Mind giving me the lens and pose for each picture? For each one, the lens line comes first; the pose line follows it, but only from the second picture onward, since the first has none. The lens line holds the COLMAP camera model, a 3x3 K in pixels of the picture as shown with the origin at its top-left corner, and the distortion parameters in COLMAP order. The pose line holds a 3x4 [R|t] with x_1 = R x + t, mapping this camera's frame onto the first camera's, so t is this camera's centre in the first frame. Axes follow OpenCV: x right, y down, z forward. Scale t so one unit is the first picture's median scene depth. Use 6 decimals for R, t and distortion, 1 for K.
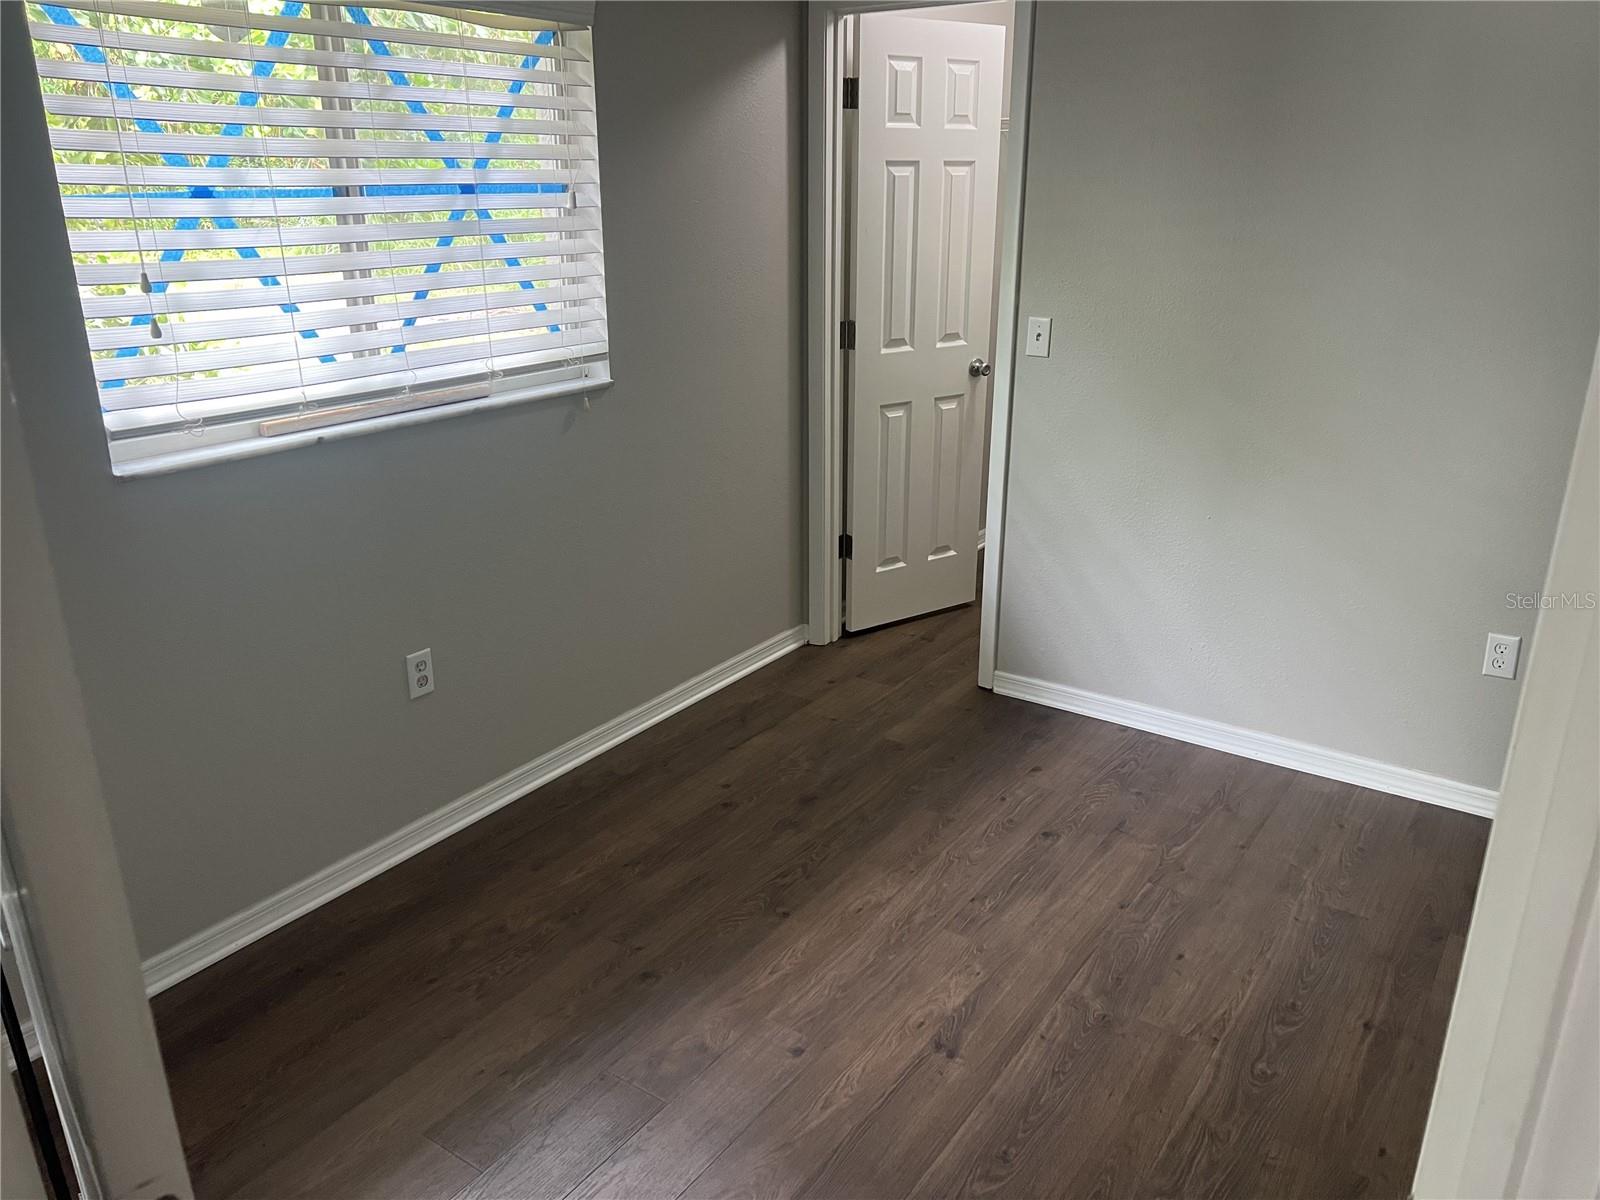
lens RADIAL K [[1196.7, 0, 804.5], [0, 1196.7, 633.4], [0, 0, 1]] dist [0.054197, -0.050563]
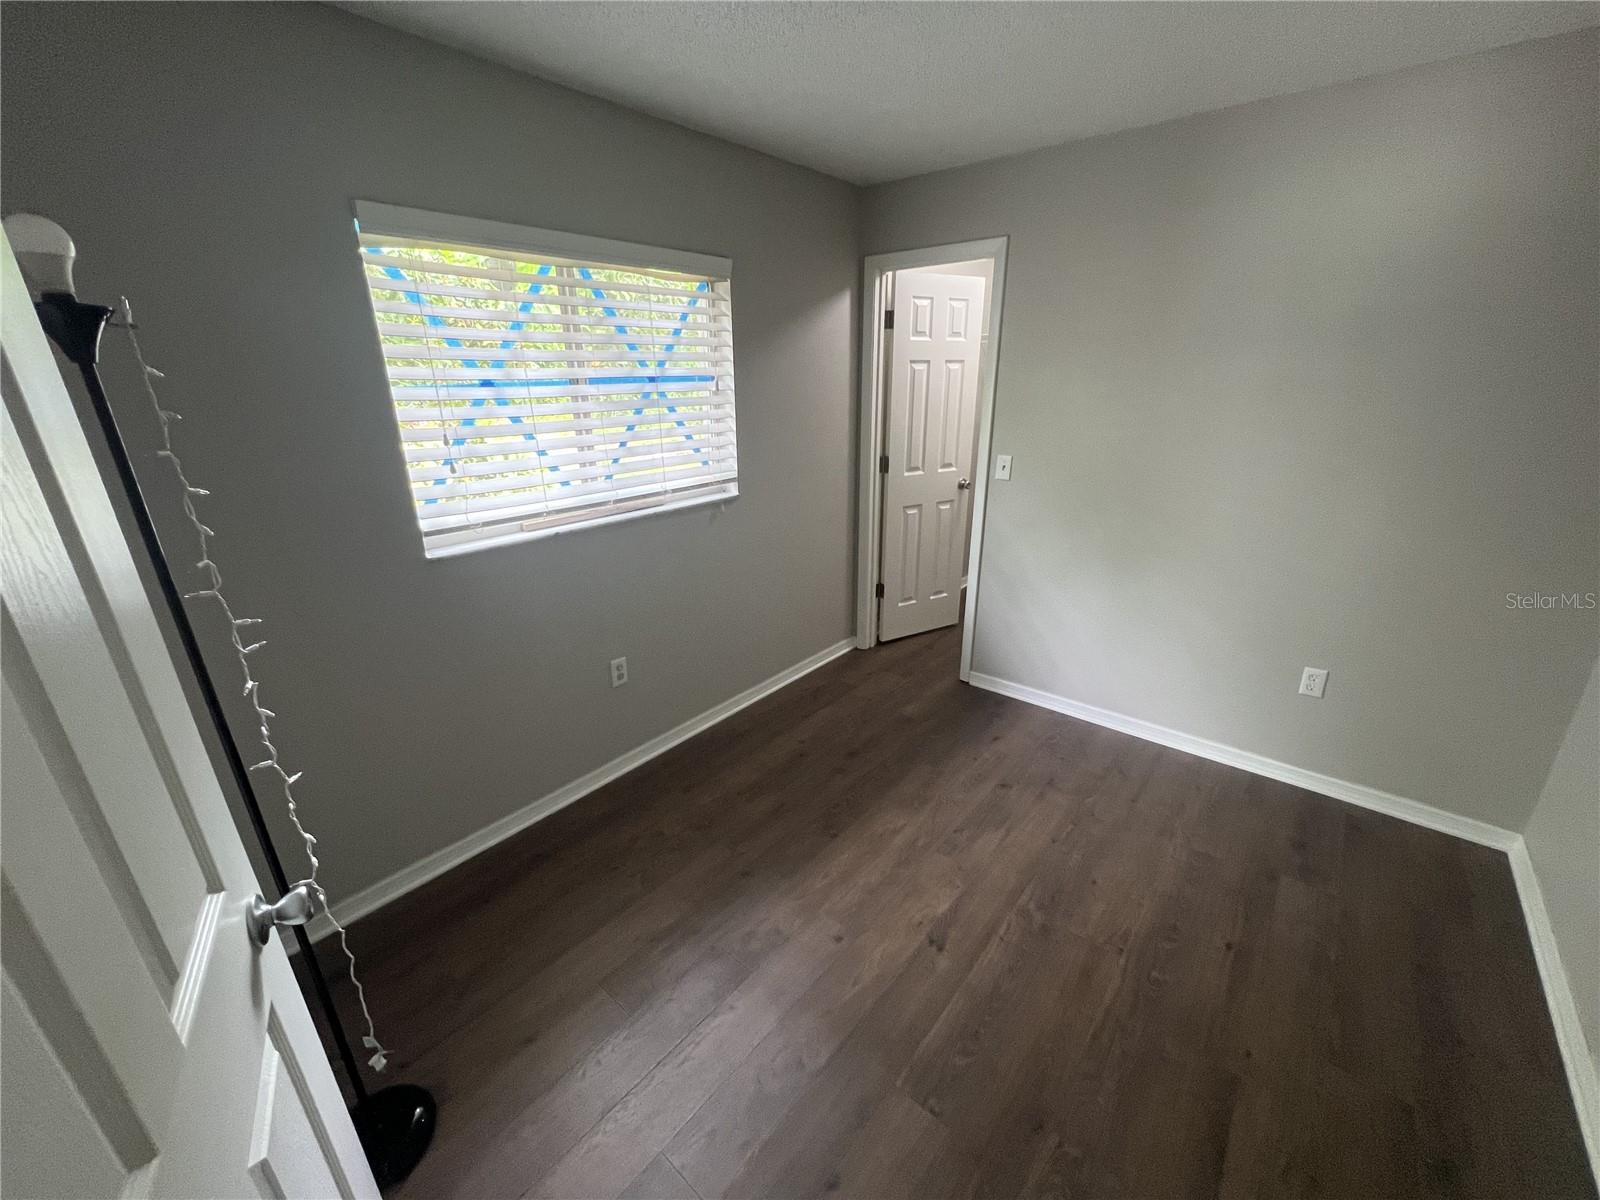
lens RADIAL K [[650.4, 0, 802.8], [0, 650.4, 624.8], [0, 0, 1]] dist [0.013265, 0.000070]
pose [[0.996056, 0.022834, -0.085734, 0.008682], [-0.022200, 0.999719, 0.008334, -0.046608], [0.085901, -0.006398, 0.996283, 0.132339]]
